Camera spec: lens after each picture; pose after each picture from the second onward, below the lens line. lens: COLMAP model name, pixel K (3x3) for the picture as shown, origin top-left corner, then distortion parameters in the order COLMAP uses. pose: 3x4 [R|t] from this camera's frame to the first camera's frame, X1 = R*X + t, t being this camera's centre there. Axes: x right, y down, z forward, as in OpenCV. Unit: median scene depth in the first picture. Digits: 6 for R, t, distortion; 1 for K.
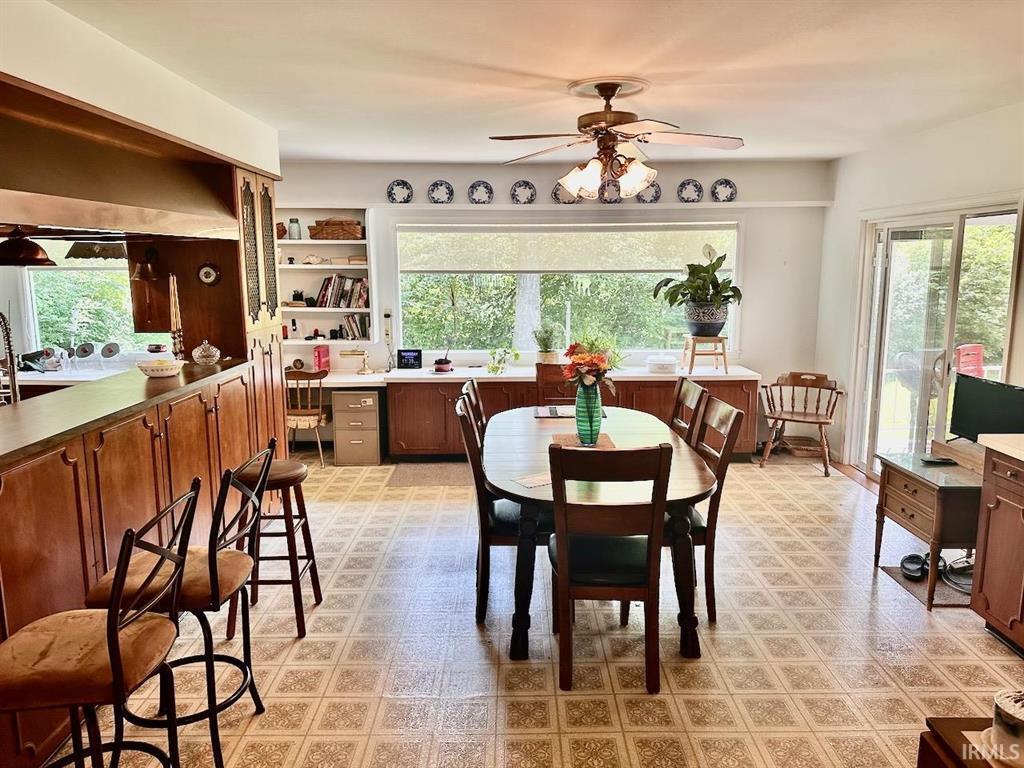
lens RADIAL K [[705.4, 0, 503.6], [0, 705.4, 378.8], [0, 0, 1]] dist [0.099375, -0.130542]
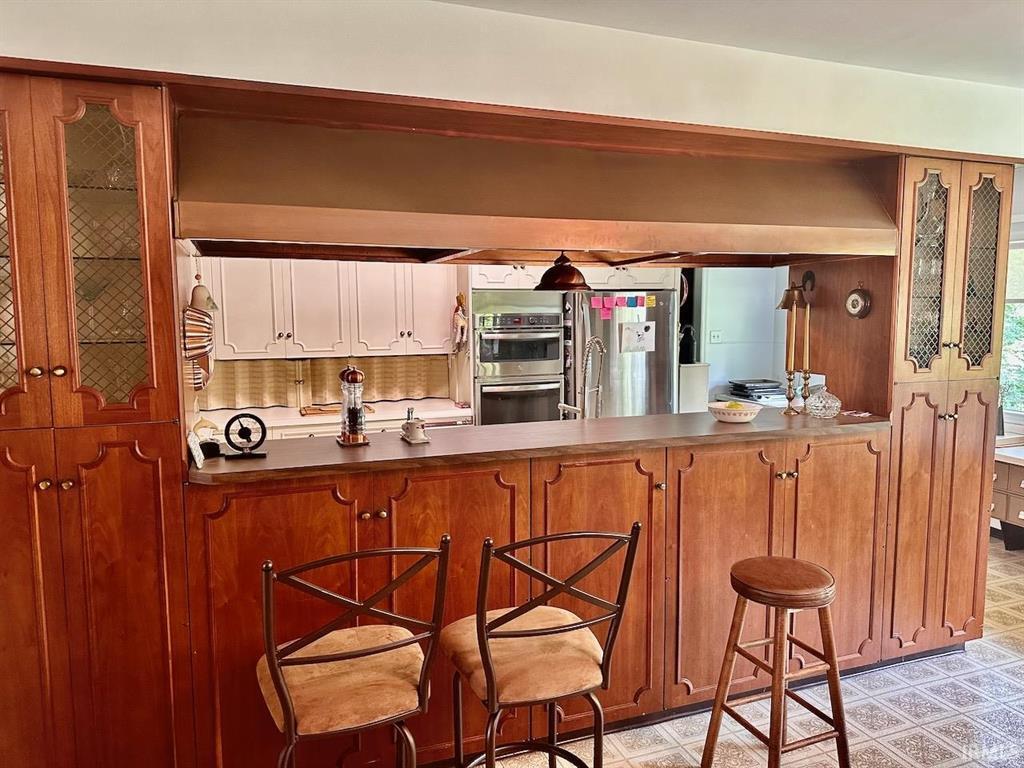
lens RADIAL K [[705.4, 0, 503.6], [0, 705.4, 378.8], [0, 0, 1]] dist [0.099375, -0.130542]
pose [[0.364745, 0.094736, -0.926276, 0.149556], [-0.147928, 0.988071, 0.042806, -0.036924], [0.919281, 0.121409, 0.374408, 0.325218]]
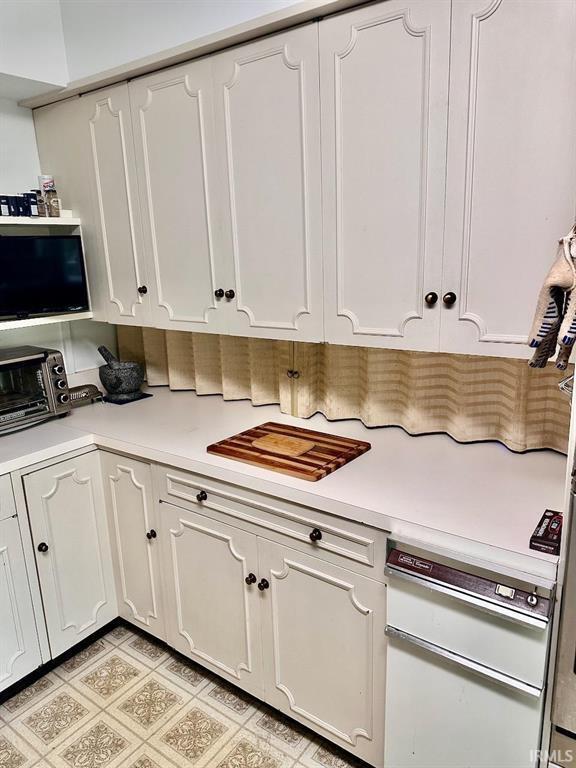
lens RADIAL K [[529.1, 0, 288.0], [0, 529.1, 384.0], [0, 0, 1]] dist [0.099375, -0.130542]
pose [[-0.573124, 0.227942, -0.787129, -0.605810], [-0.097615, 0.934706, 0.341753, -0.090049], [0.813634, 0.272703, -0.513452, 0.692362]]
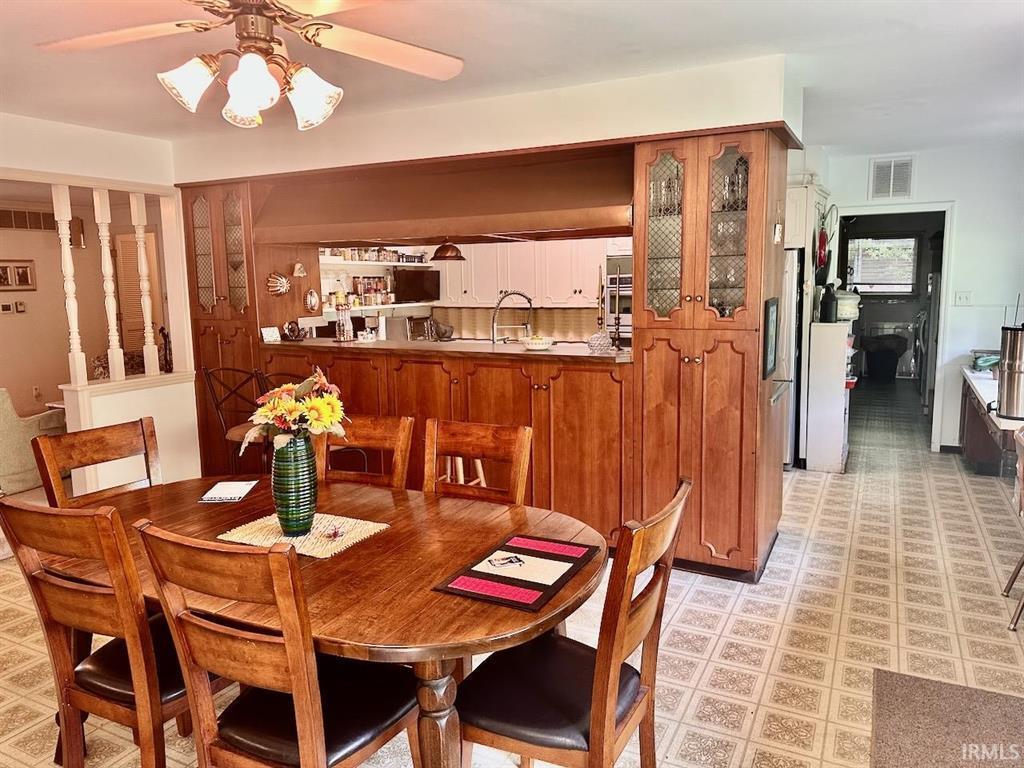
lens RADIAL K [[705.4, 0, 503.6], [0, 705.4, 378.8], [0, 0, 1]] dist [0.099375, -0.130542]
pose [[-0.454473, 0.133395, -0.880716, 0.459423], [-0.126874, 0.968949, 0.212229, -0.152630], [0.881679, 0.208192, -0.423437, 1.110318]]
